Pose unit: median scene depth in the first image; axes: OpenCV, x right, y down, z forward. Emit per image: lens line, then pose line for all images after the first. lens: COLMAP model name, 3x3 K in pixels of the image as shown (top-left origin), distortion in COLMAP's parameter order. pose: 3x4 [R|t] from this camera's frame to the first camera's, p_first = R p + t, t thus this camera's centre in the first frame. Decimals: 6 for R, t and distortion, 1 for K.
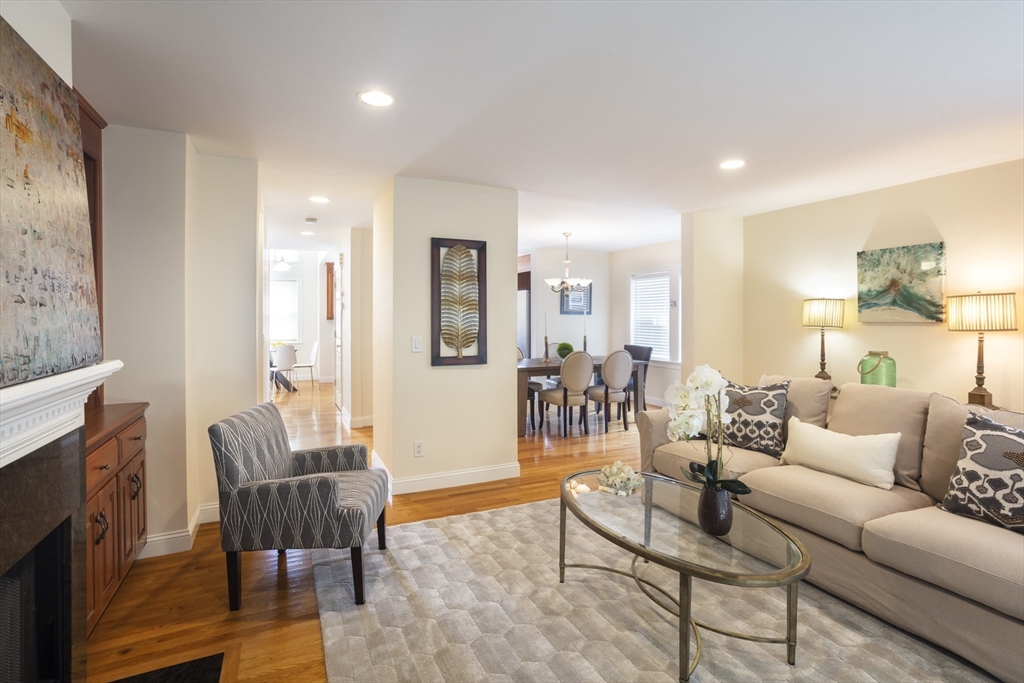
lens RADIAL K [[496.9, 0, 511.3], [0, 496.9, 312.3], [0, 0, 1]] dist [-0.040271, 0.024341]
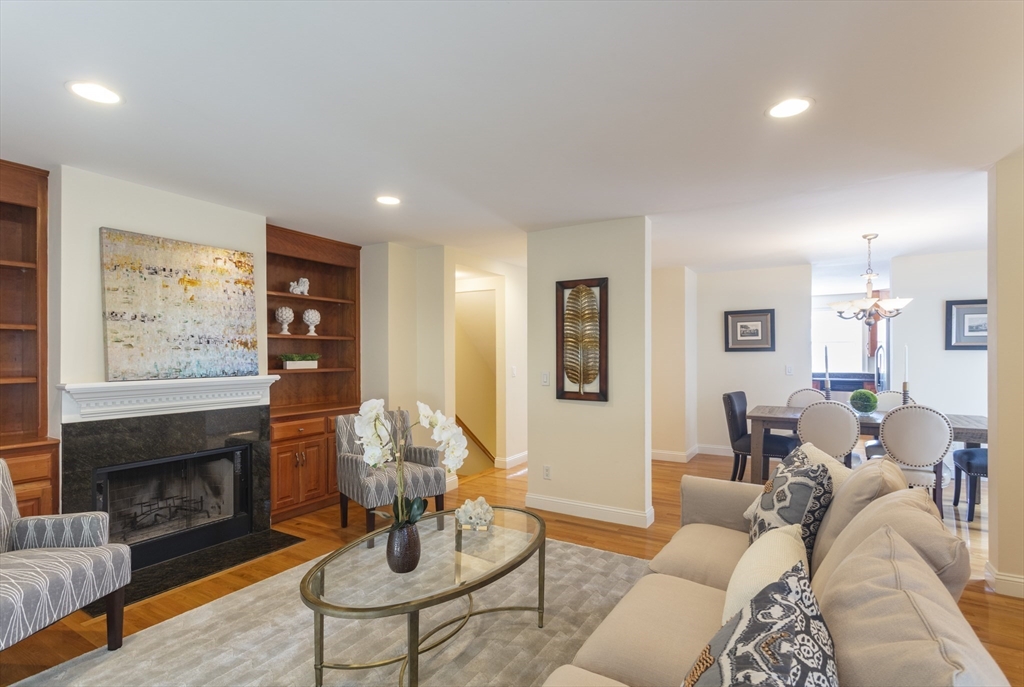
lens RADIAL K [[490.3, 0, 512.1], [0, 490.3, 349.7], [0, 0, 1]] dist [0.001563, 0.000336]
pose [[0.555485, -0.010116, -0.831465, 0.686483], [0.008726, 0.999942, -0.006336, 0.005790], [0.831481, -0.003736, 0.555541, 0.317356]]
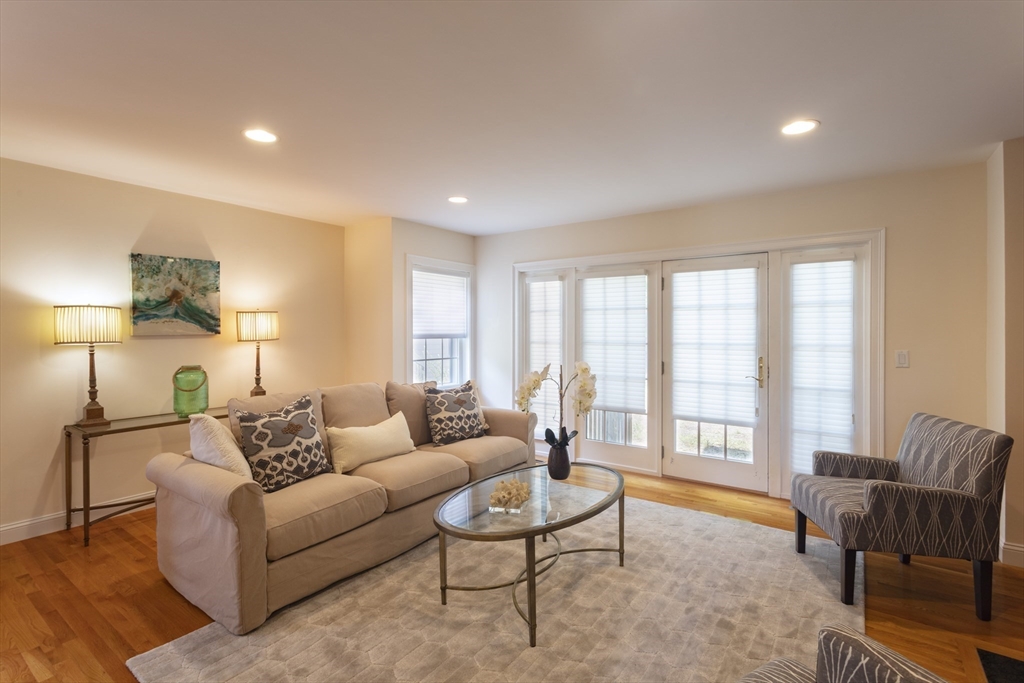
lens RADIAL K [[493.8, 0, 512.0], [0, 493.8, 324.7], [0, 0, 1]] dist [-0.000148, 0.000516]
pose [[-0.487656, 0.008825, 0.872991, -0.394145], [-0.005342, 0.999900, -0.013093, 0.009386], [-0.873019, -0.011049, -0.487560, 0.920144]]
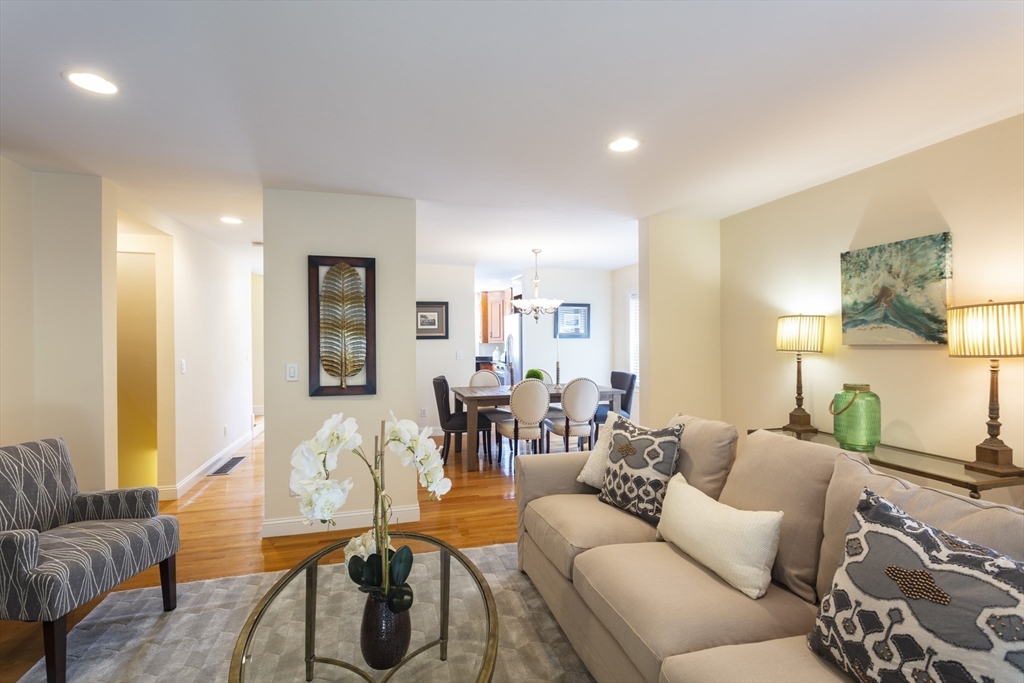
lens RADIAL K [[482.3, 0, 510.1], [0, 482.3, 336.3], [0, 0, 1]] dist [0.001018, 0.001225]
pose [[0.986109, -0.010190, -0.165787, 0.351257], [0.010093, 0.999948, -0.001425, 0.002662], [0.165793, -0.000269, 0.986161, 0.187814]]
